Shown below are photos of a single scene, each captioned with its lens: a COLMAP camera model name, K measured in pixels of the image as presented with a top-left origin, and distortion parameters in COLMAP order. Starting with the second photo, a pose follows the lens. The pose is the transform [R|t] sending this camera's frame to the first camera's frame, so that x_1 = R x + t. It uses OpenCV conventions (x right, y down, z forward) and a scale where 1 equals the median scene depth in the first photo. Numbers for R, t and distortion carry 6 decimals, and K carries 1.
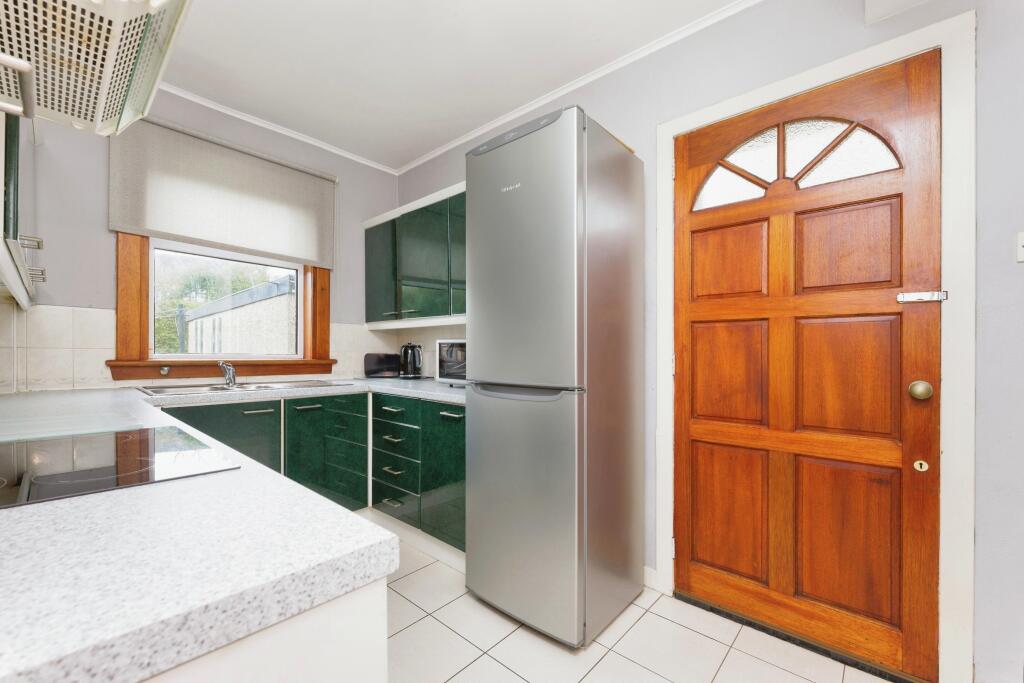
lens RADIAL K [[421.5, 0, 509.1], [0, 421.5, 350.5], [0, 0, 1]] dist [-0.002620, -0.000059]
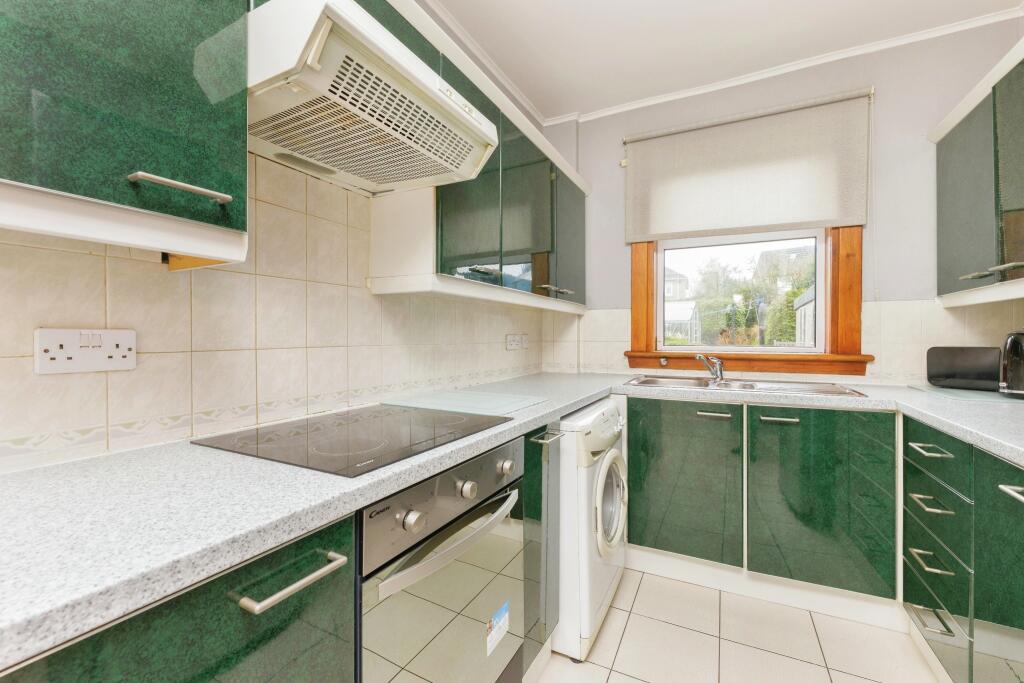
lens RADIAL K [[421.5, 0, 511.3], [0, 421.5, 339.7], [0, 0, 1]] dist [-0.002620, -0.000059]
pose [[0.256237, -0.003191, -0.966609, 0.096640], [0.009000, 0.999959, -0.000915, -0.008812], [0.966572, -0.008465, 0.256255, 0.272297]]
